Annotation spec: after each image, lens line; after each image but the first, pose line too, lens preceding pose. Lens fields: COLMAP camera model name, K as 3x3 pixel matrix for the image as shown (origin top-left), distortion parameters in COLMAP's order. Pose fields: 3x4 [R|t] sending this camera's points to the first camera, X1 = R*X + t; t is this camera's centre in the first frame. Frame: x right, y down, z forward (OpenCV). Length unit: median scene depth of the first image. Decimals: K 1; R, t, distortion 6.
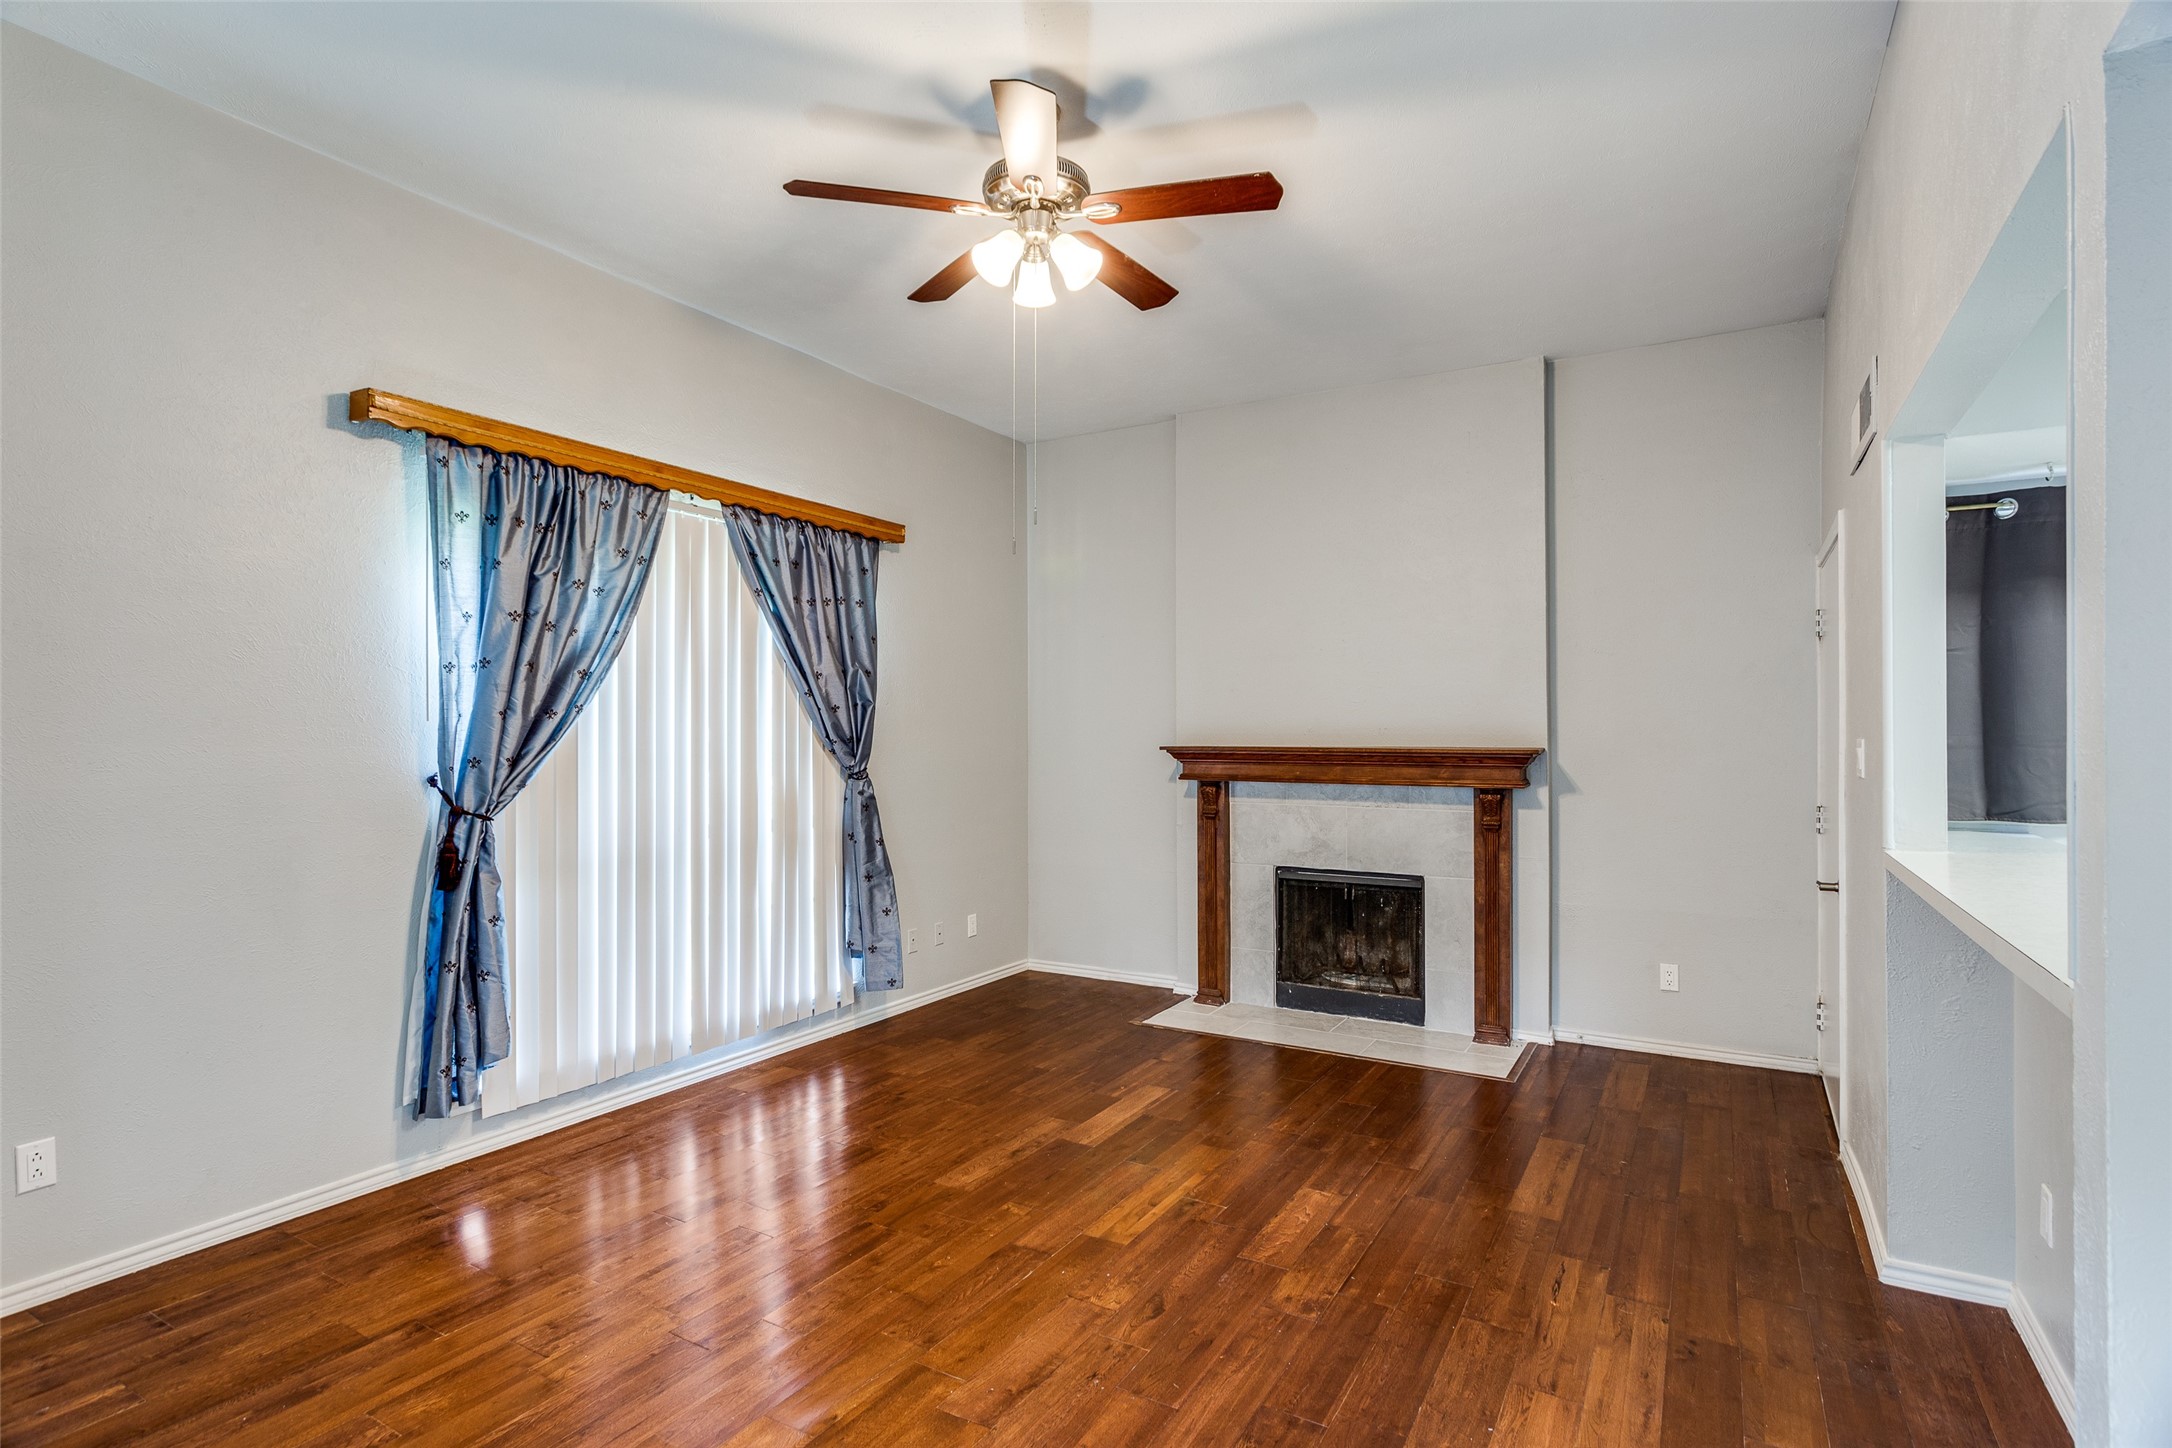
lens RADIAL K [[1082.3, 0, 1087.0], [0, 1082.3, 733.4], [0, 0, 1]] dist [-0.008398, 0.010700]
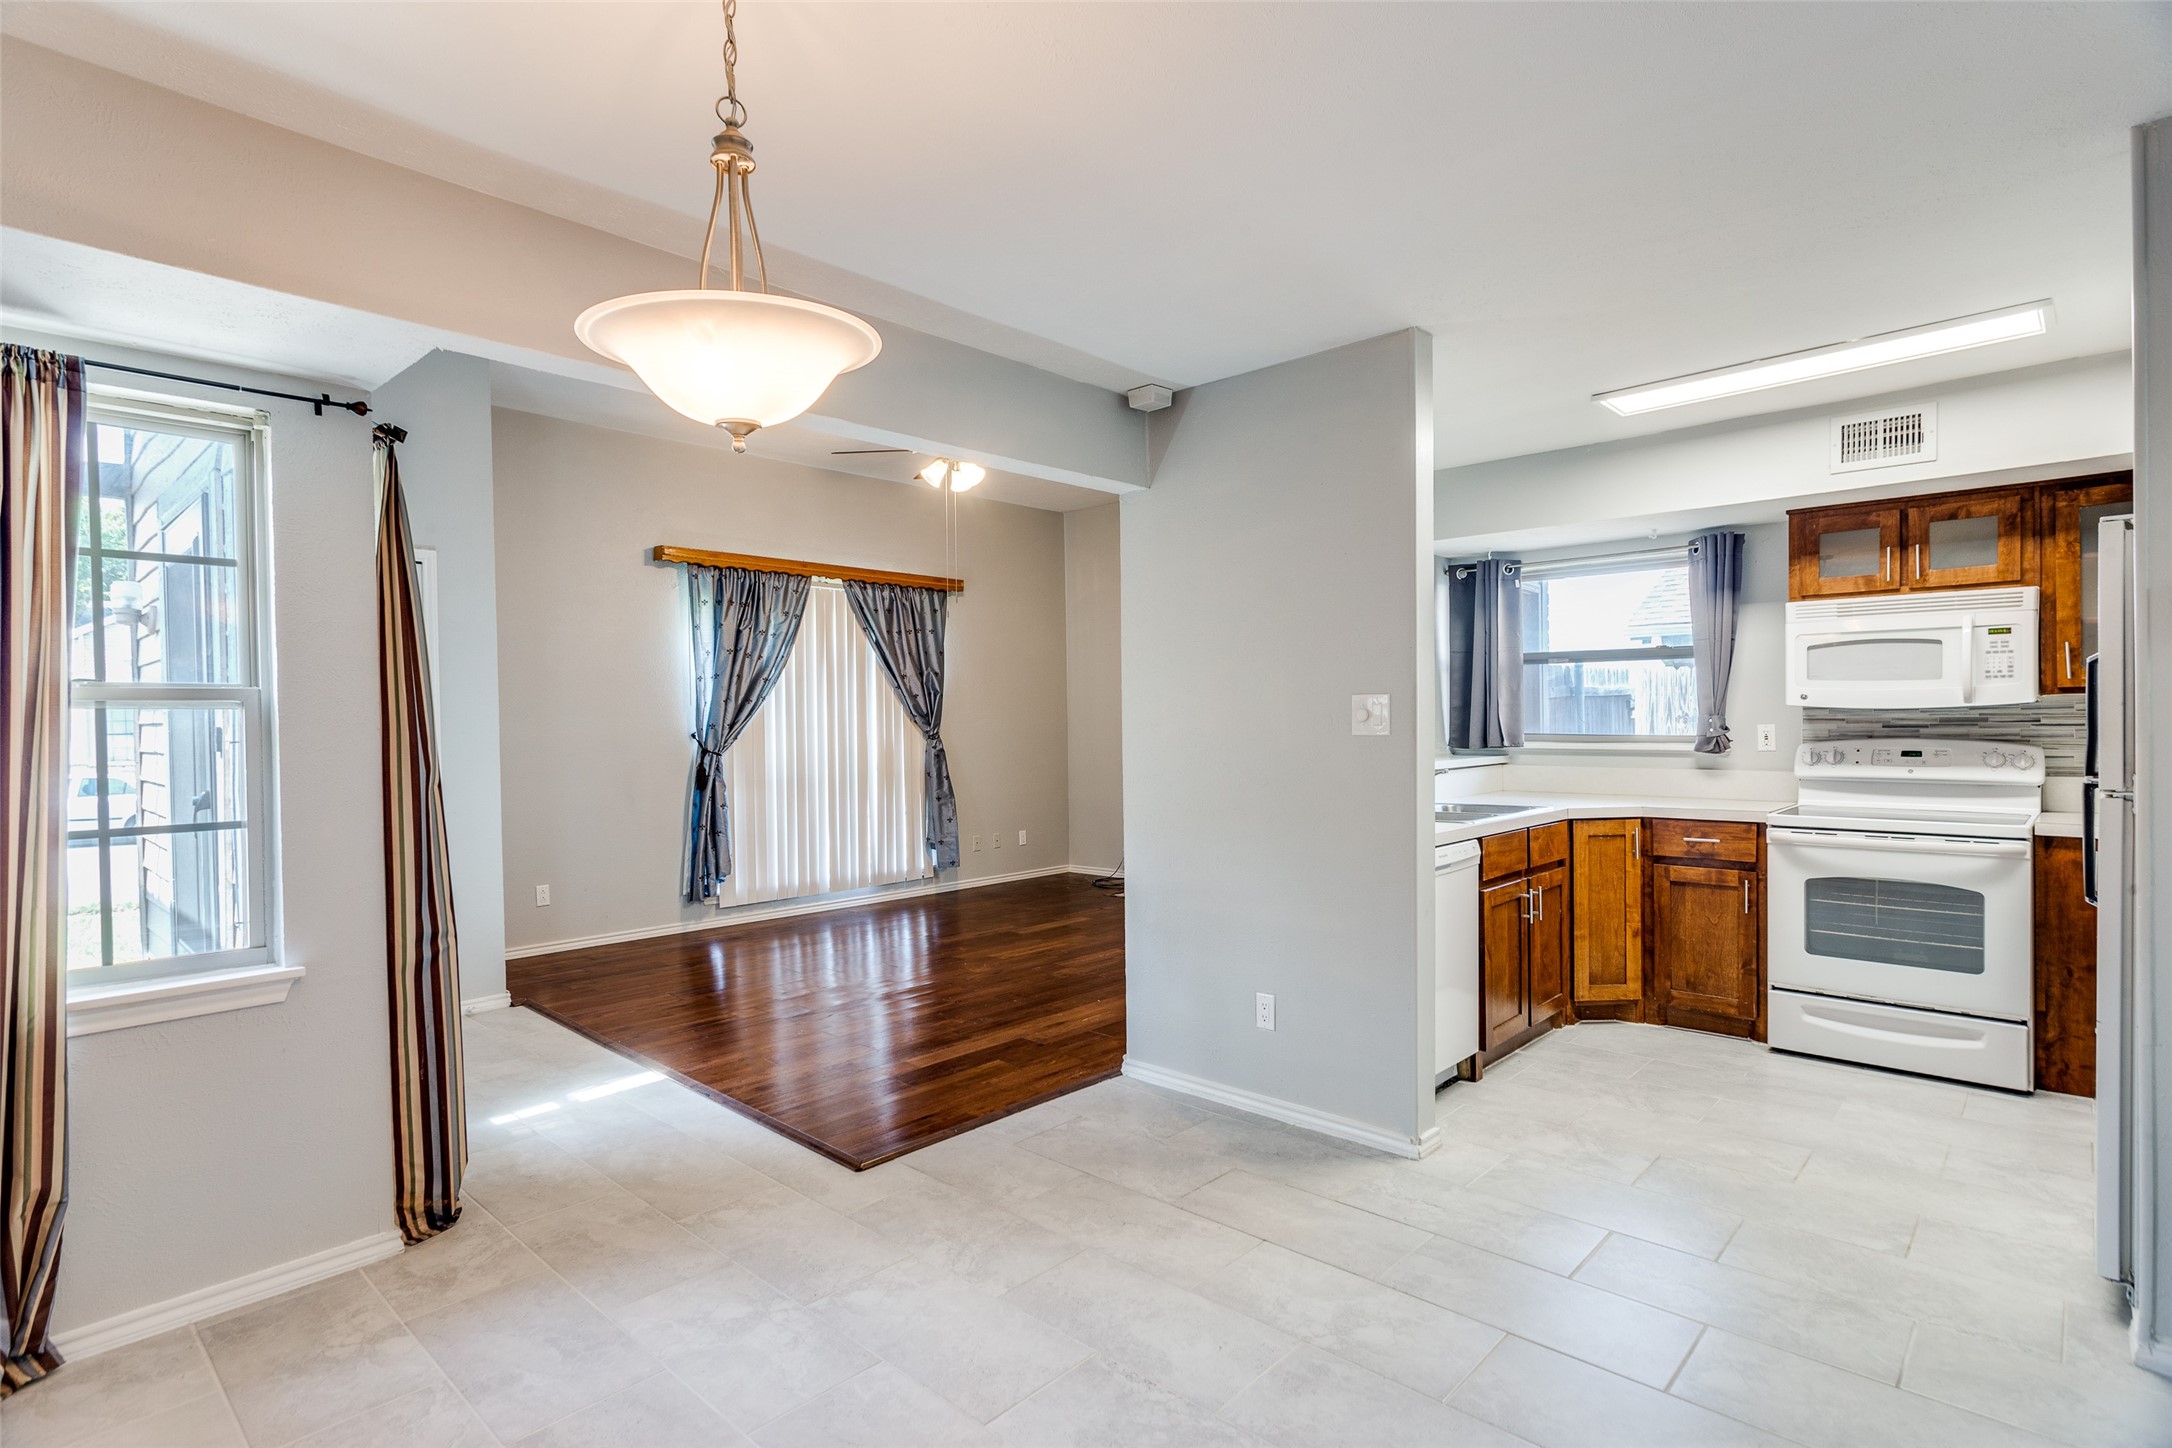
lens RADIAL K [[1071.7, 0, 1079.5], [0, 1071.7, 737.8], [0, 0, 1]] dist [-0.002781, 0.000501]
pose [[0.976534, -0.007323, -0.215238, 0.417961], [0.011199, 0.999796, 0.016795, 0.018457], [0.215071, -0.018811, 0.976417, -0.630553]]
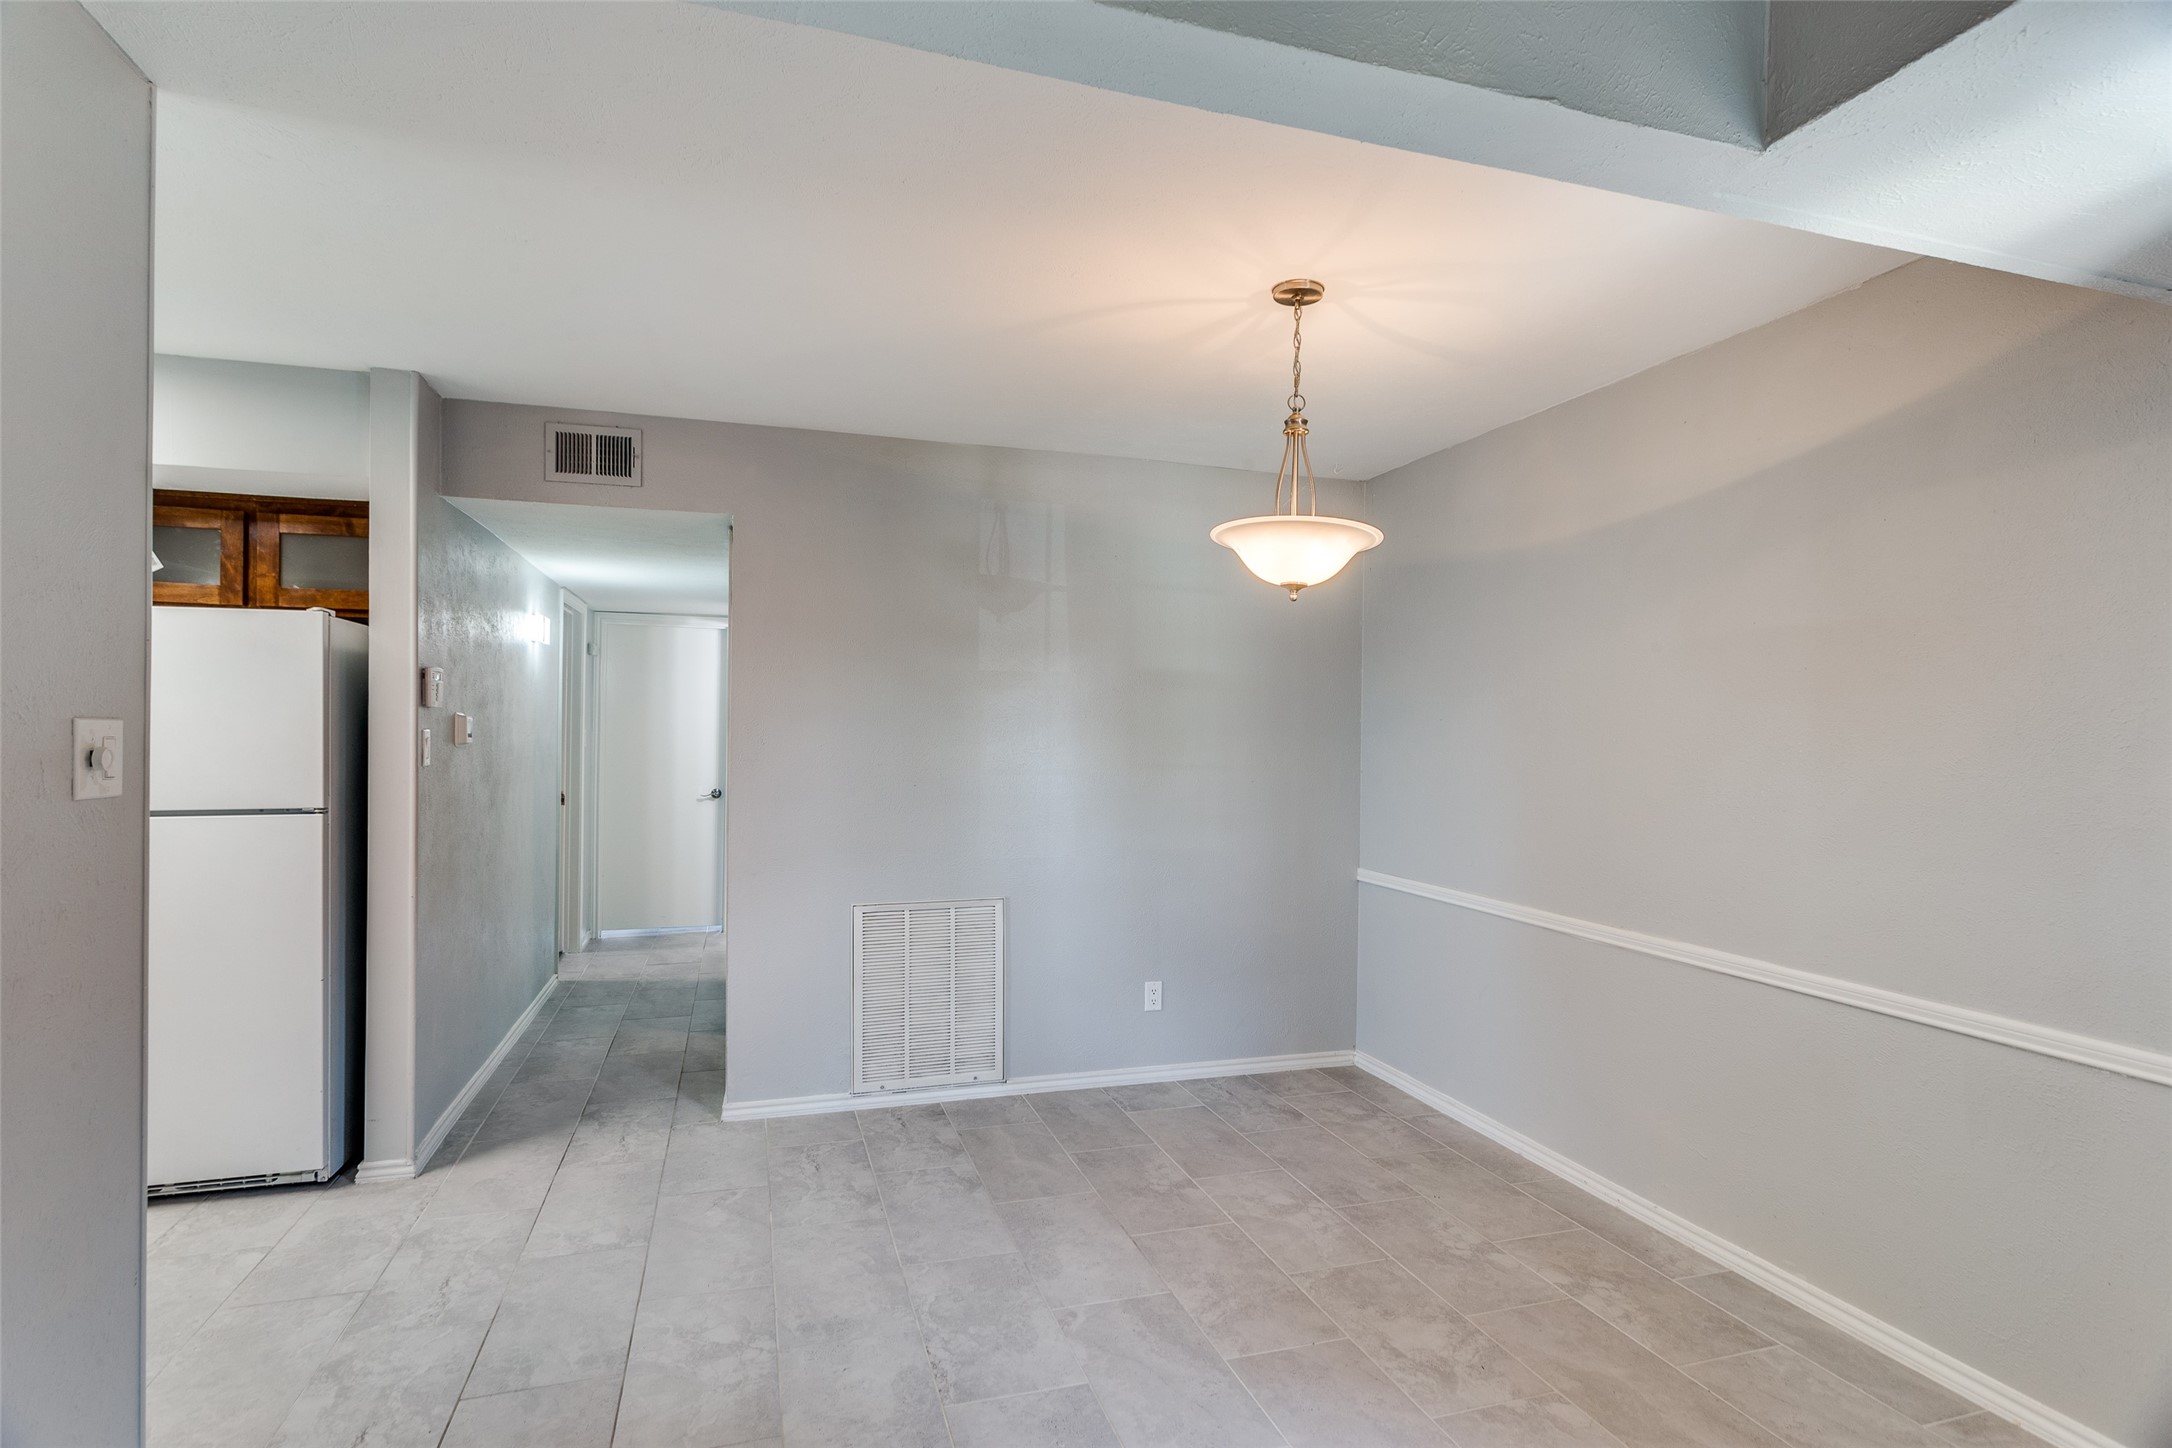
lens RADIAL K [[1082.3, 0, 1087.0], [0, 1082.3, 733.4], [0, 0, 1]] dist [-0.008398, 0.010700]
pose [[-0.748160, -0.002994, 0.663512, -0.077870], [-0.007691, 0.999962, -0.004160, 0.006207], [-0.663474, -0.008216, -0.748154, 0.212508]]
